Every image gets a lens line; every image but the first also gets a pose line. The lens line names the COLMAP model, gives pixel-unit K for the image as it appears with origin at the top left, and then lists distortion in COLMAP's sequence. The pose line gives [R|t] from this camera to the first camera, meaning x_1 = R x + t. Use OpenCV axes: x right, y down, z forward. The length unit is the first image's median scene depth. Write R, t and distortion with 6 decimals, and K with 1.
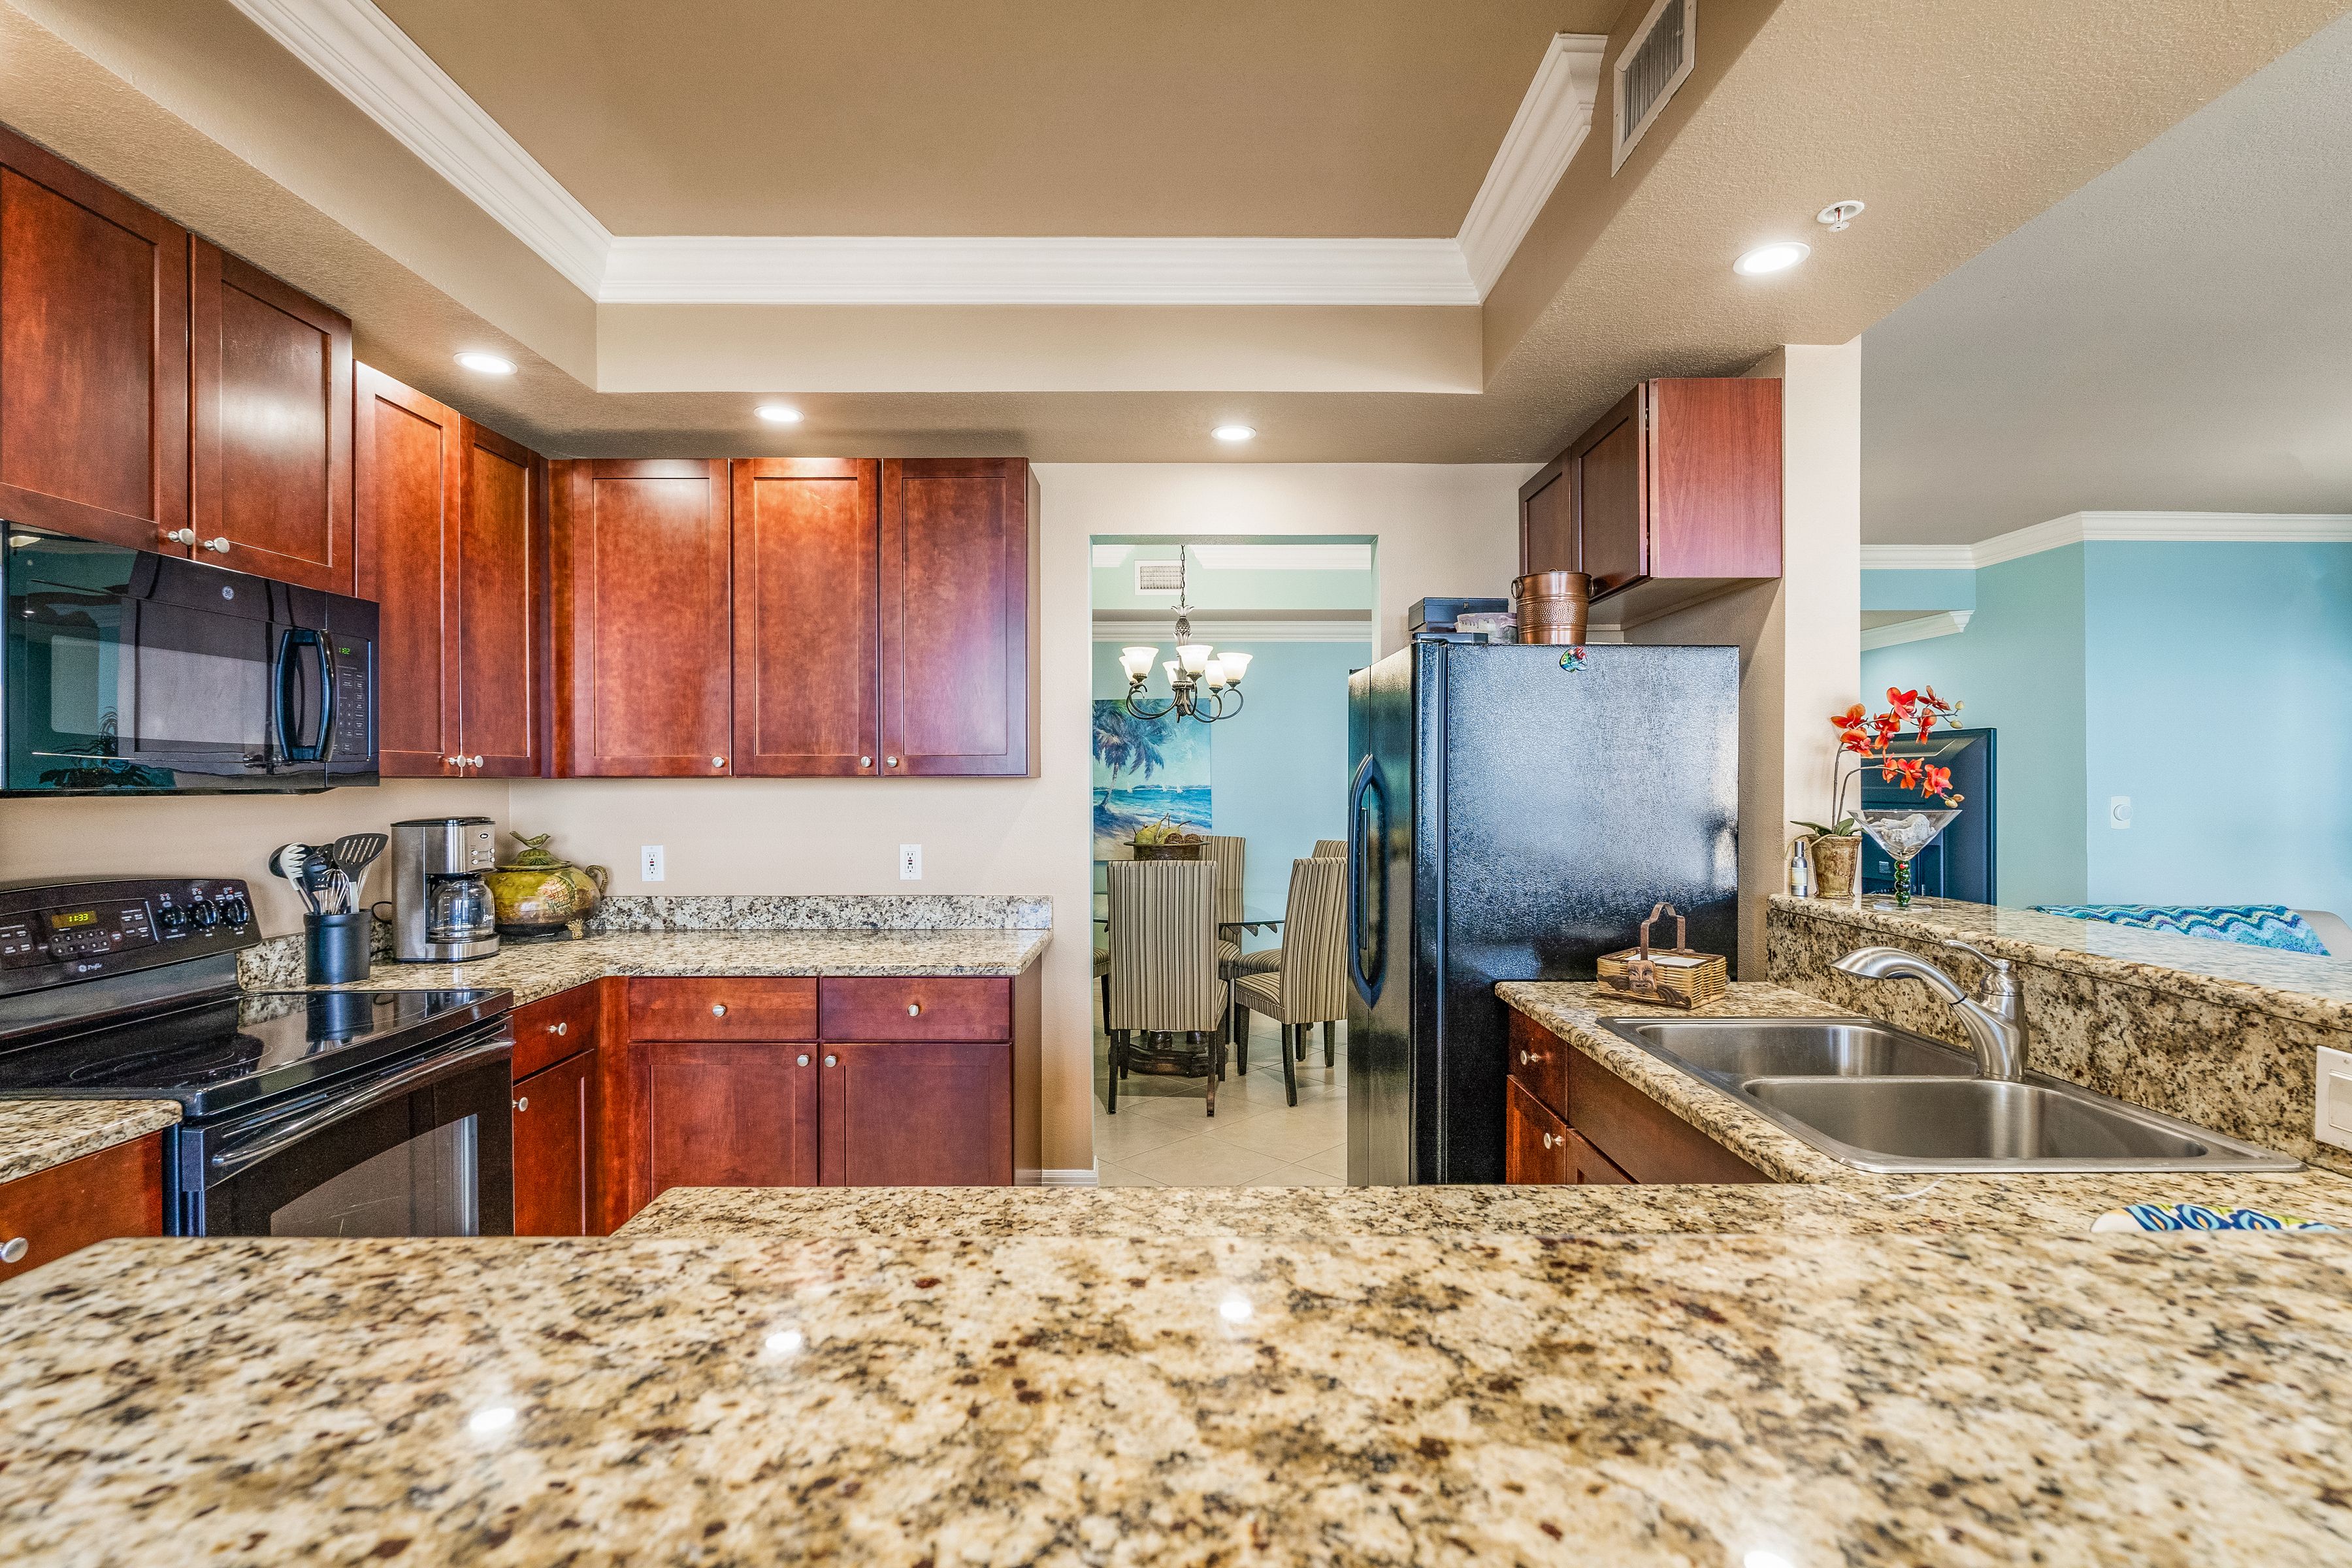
lens RADIAL K [[1085.0, 0, 1176.0], [0, 1085.0, 784.0], [0, 0, 1]] dist [0.000488, -0.000321]
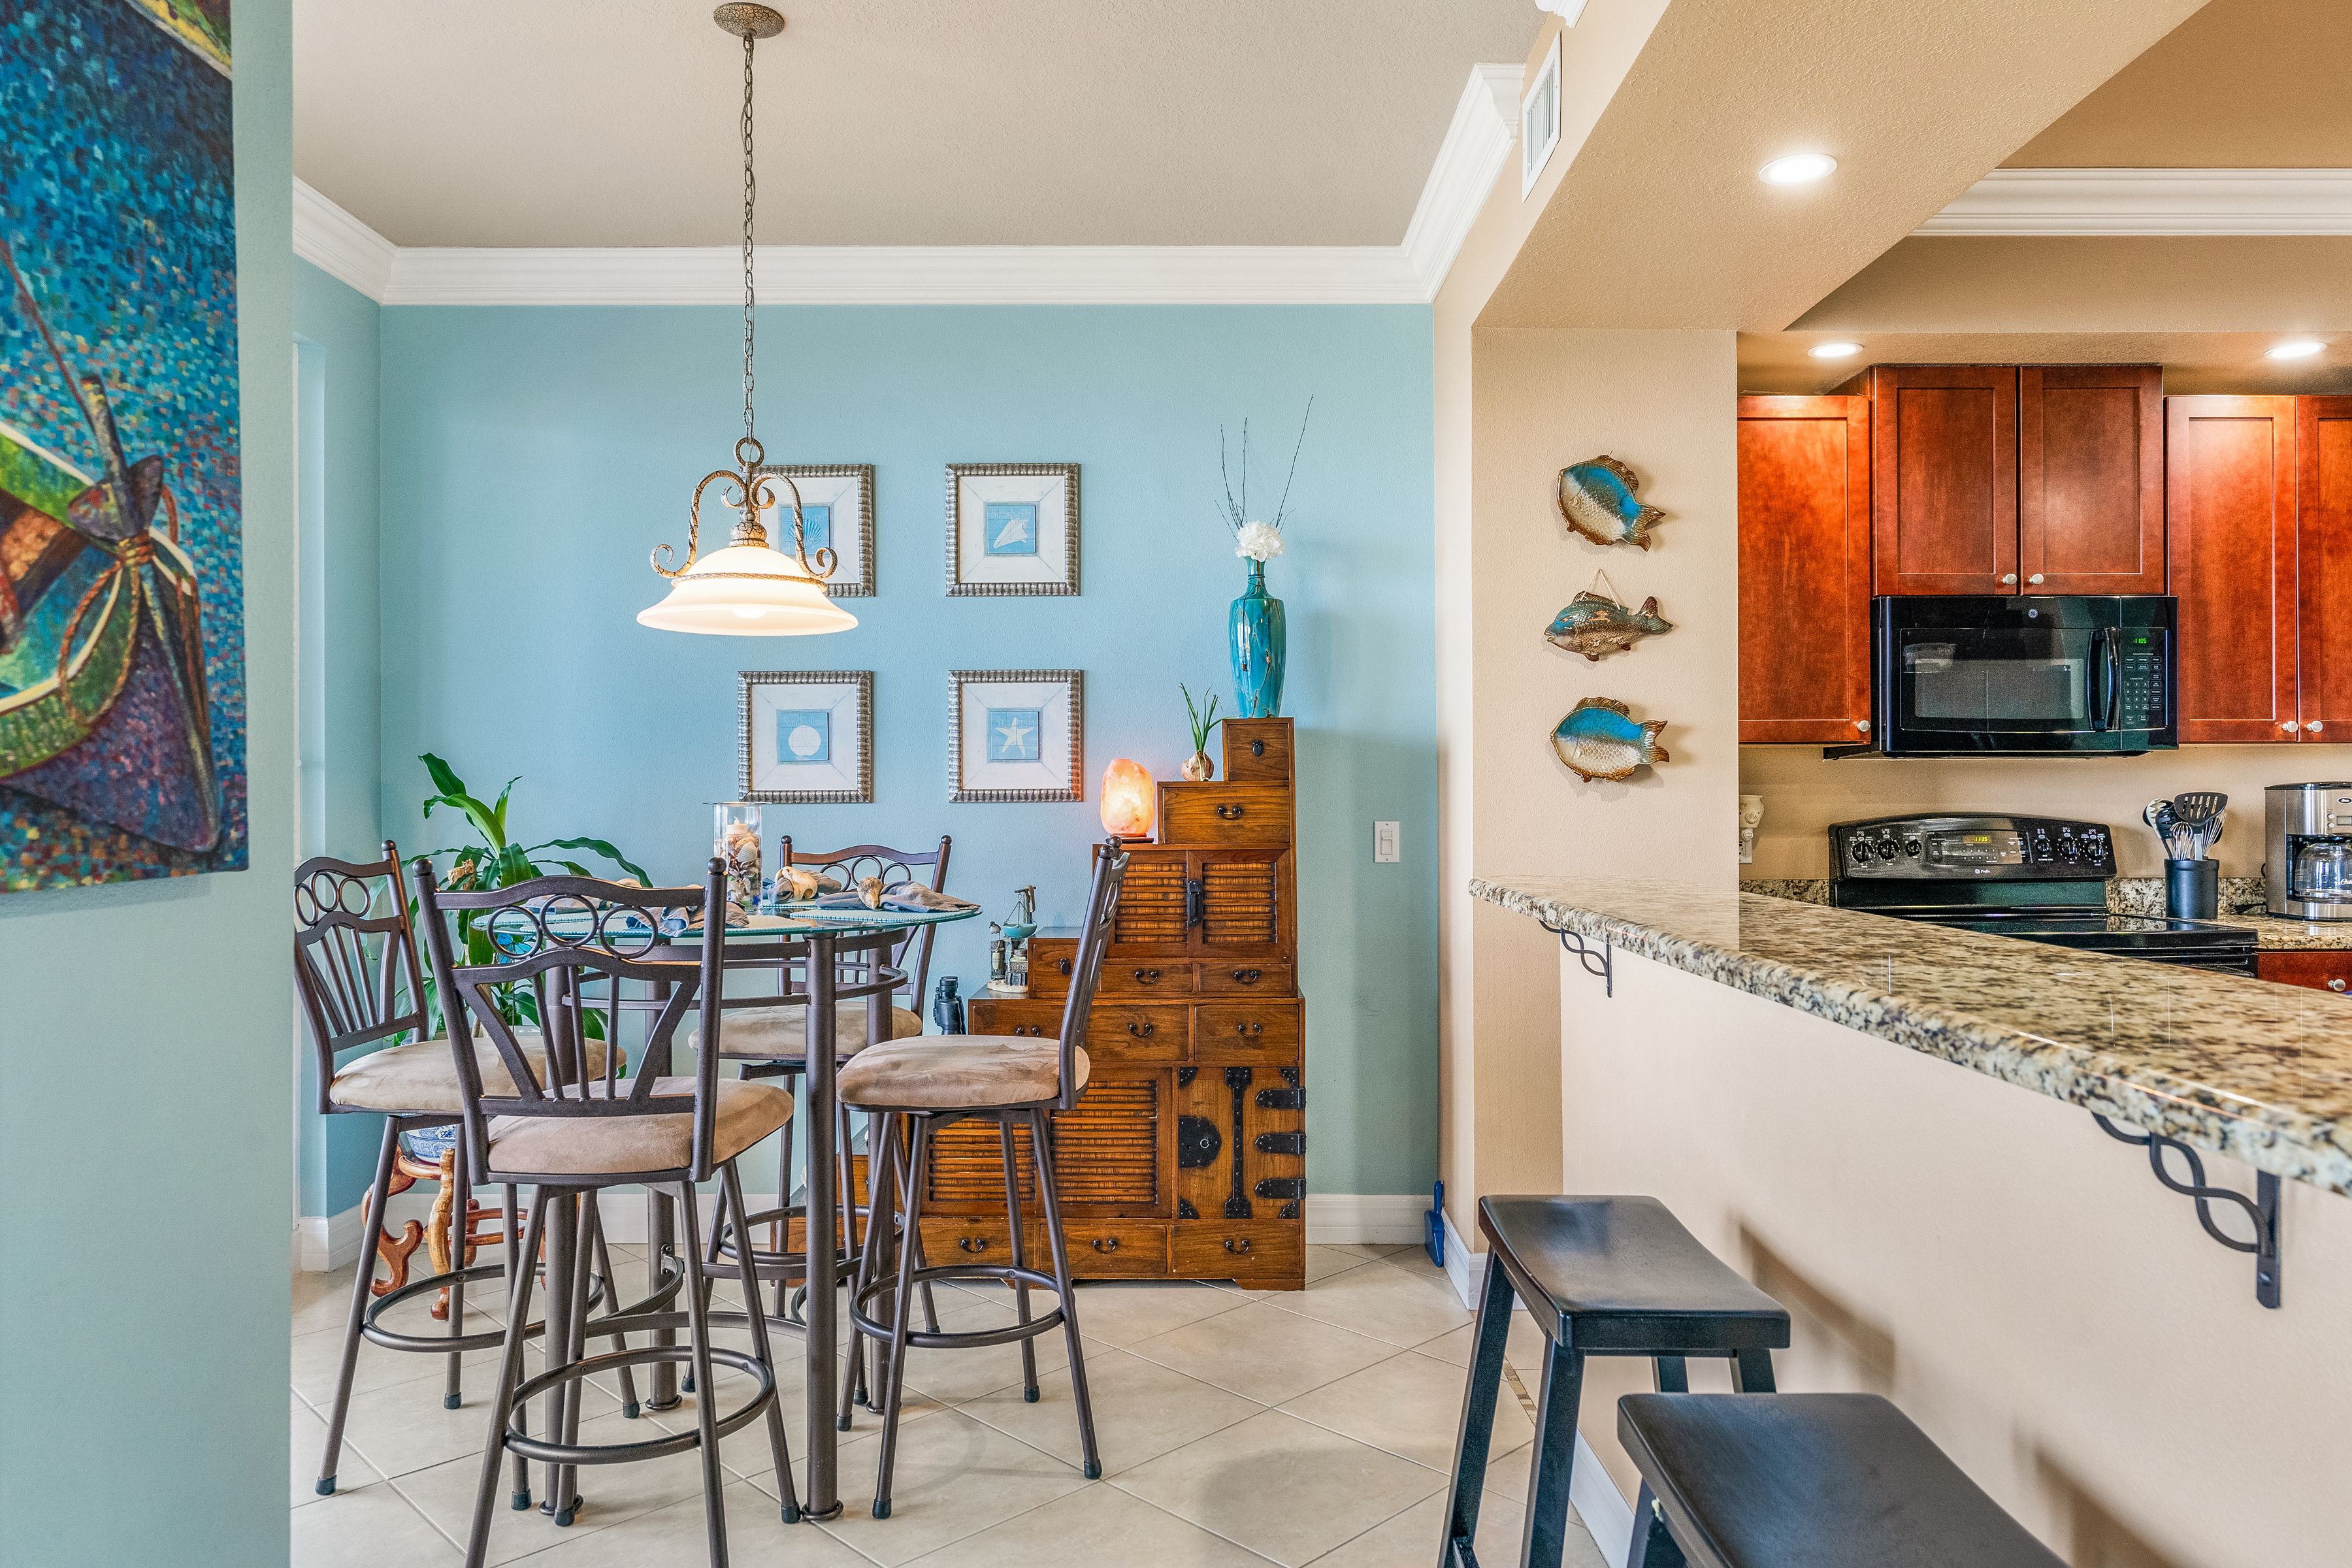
lens RADIAL K [[1520.6, 0, 1186.5], [0, 1520.6, 785.3], [0, 0, 1]] dist [0.001694, -0.003149]
pose [[0.002744, -0.001161, -0.999996, 0.784811], [-0.000892, 0.999999, -0.001164, 0.037018], [0.999996, 0.000896, 0.002743, -0.080370]]
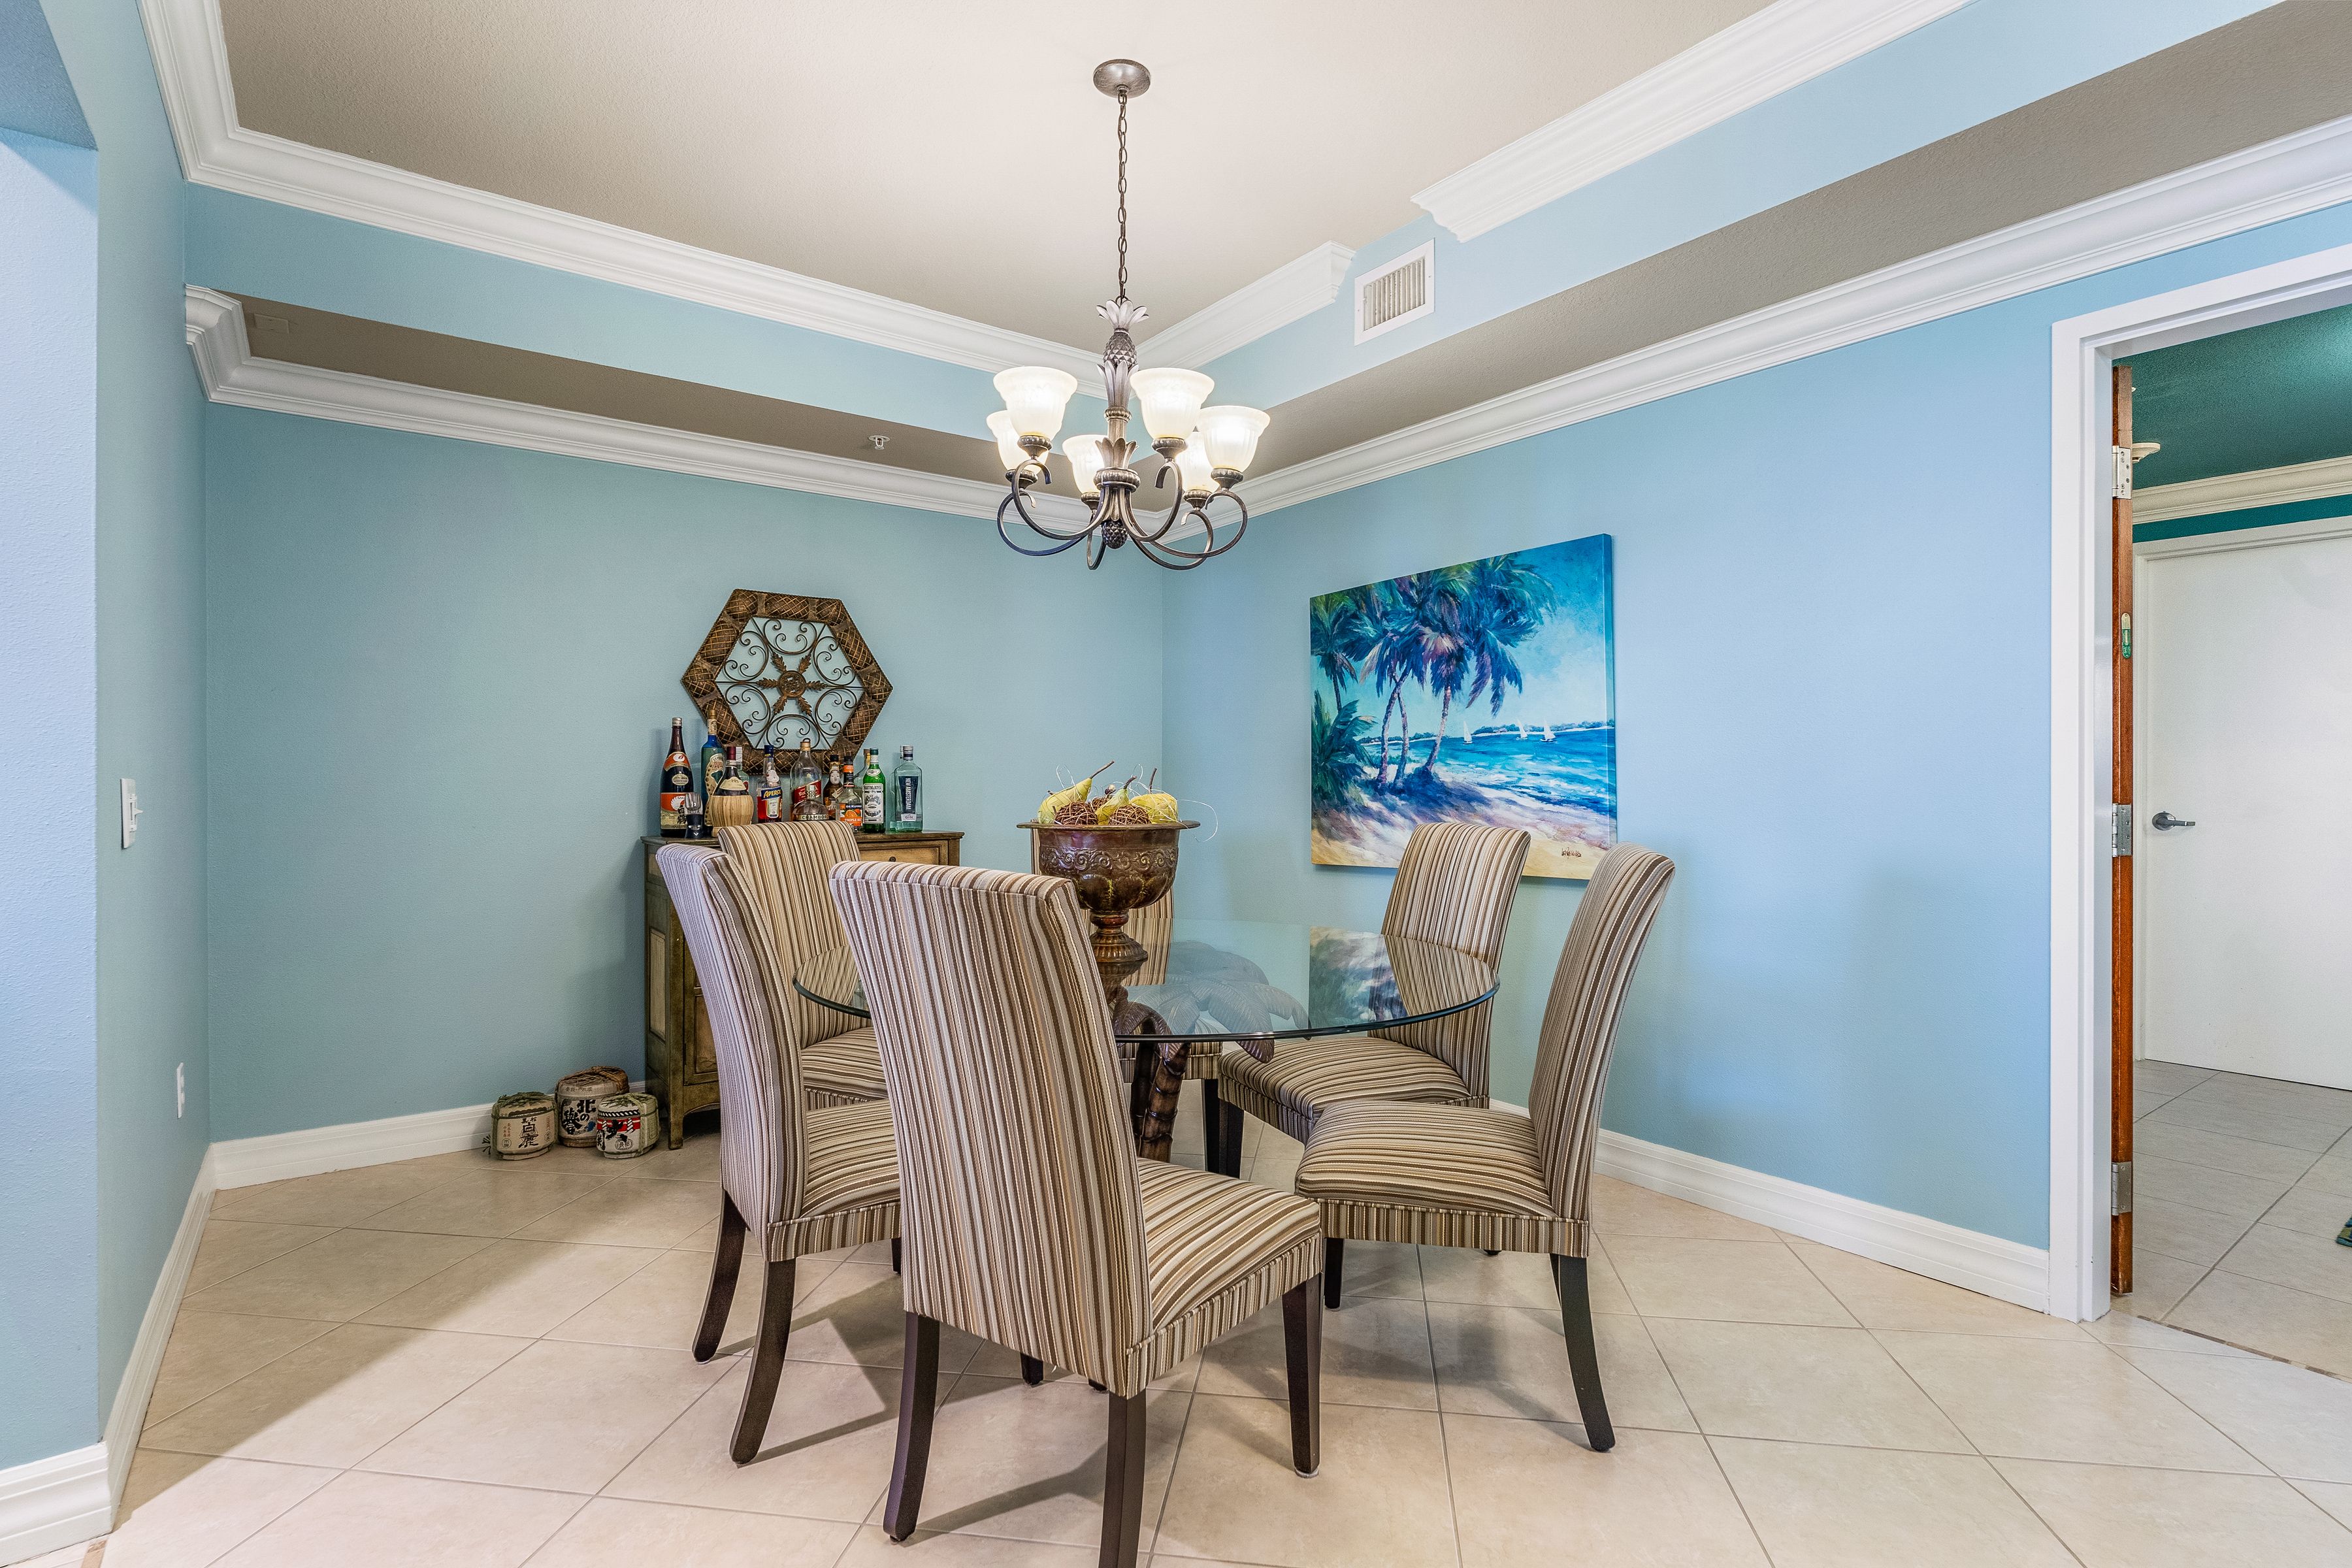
lens RADIAL K [[1135.1, 0, 1176.0], [0, 1135.1, 784.0], [0, 0, 1]] dist [-0.001583, -0.000349]
pose [[0.595513, 0.002954, -0.803340, 0.755002], [-0.003115, 0.999994, 0.001368, 0.066959], [0.803340, 0.001688, 0.595519, 1.376487]]
